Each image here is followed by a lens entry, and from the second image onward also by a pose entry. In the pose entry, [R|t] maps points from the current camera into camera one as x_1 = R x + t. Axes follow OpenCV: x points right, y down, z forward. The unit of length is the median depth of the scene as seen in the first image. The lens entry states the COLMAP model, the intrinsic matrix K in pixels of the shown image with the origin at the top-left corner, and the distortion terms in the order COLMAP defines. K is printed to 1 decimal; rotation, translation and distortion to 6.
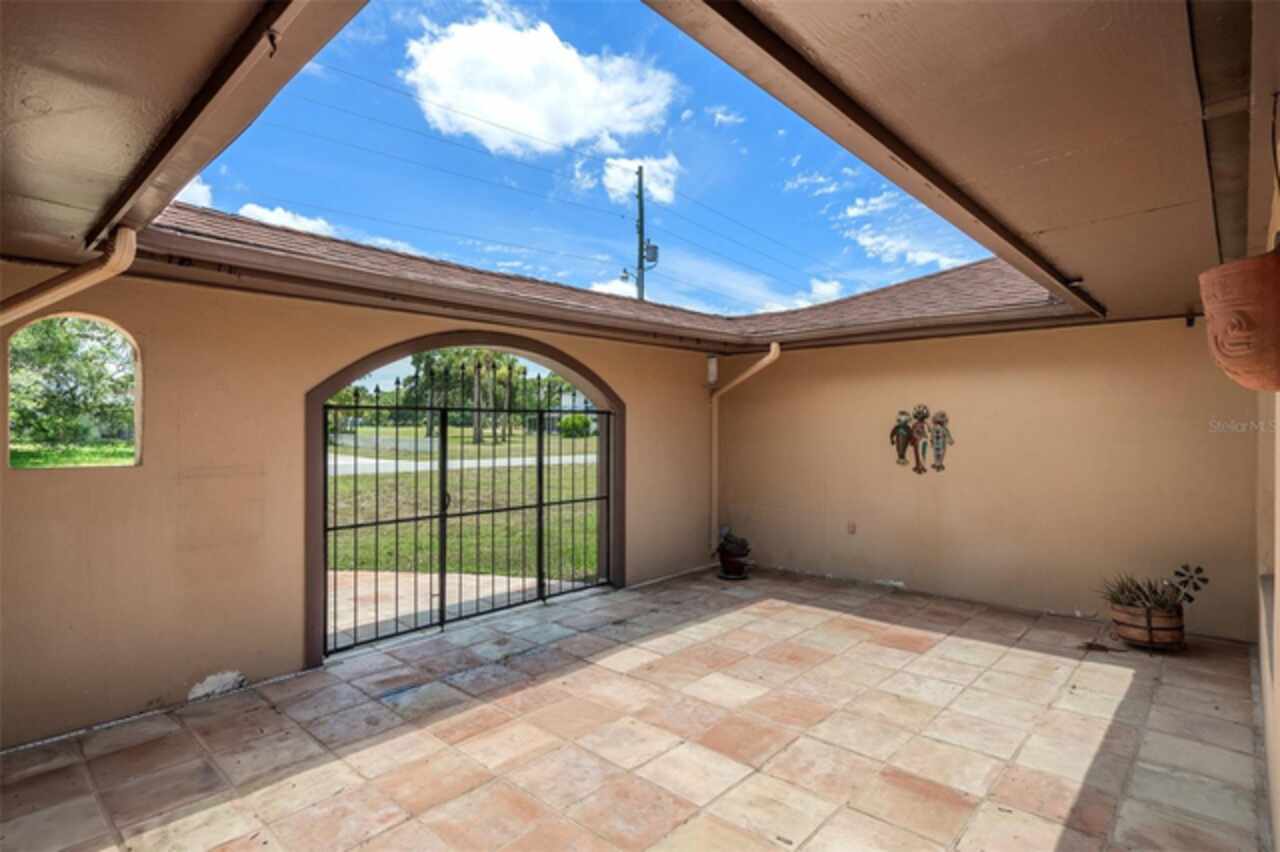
lens RADIAL K [[648.2, 0, 639.6], [0, 648.2, 424.6], [0, 0, 1]] dist [0.000722, 0.000068]
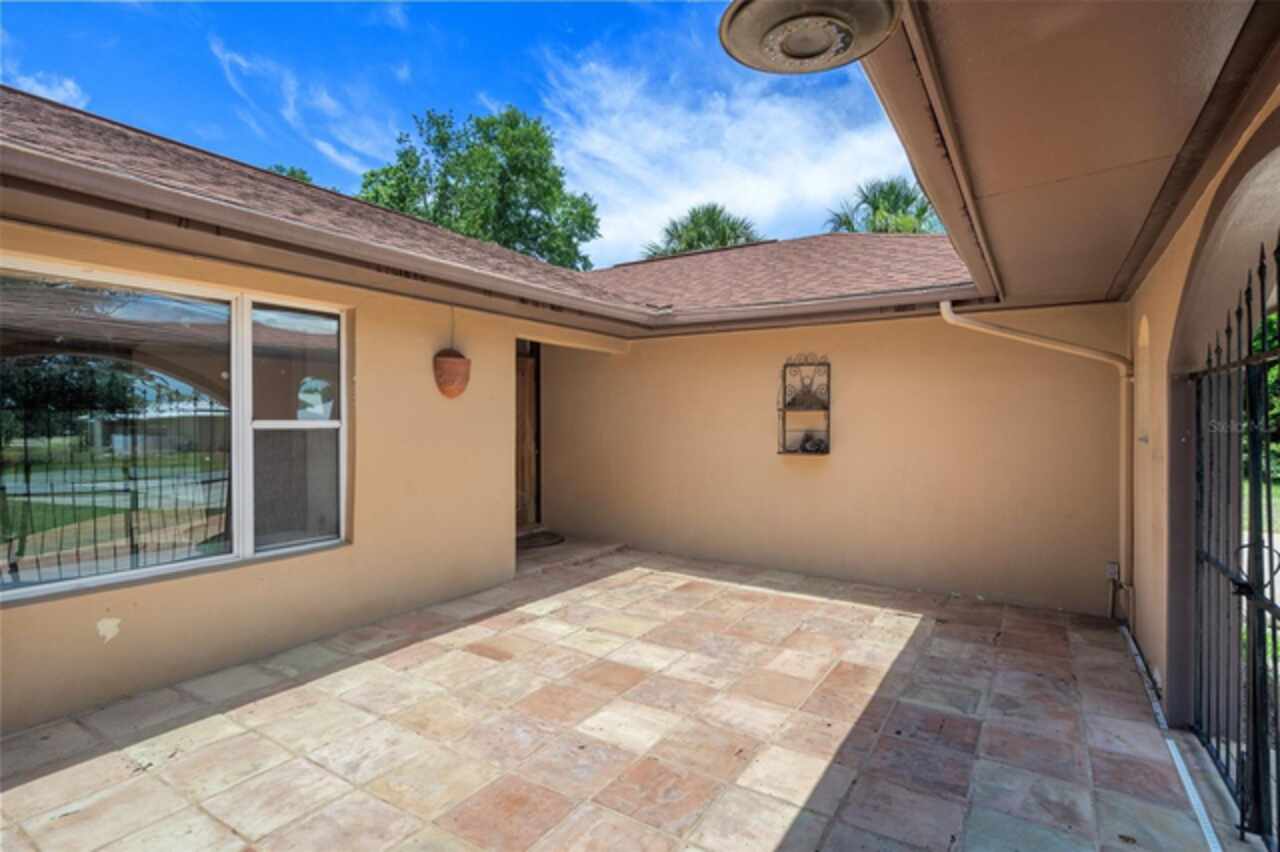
lens RADIAL K [[648.2, 0, 638.9], [0, 648.2, 423.3], [0, 0, 1]] dist [0.000722, 0.000068]
pose [[-0.982968, -0.001083, -0.183773, 0.320015], [-0.001304, 0.999999, 0.001083, 0.032840], [0.183771, 0.001305, -0.982968, 2.140285]]
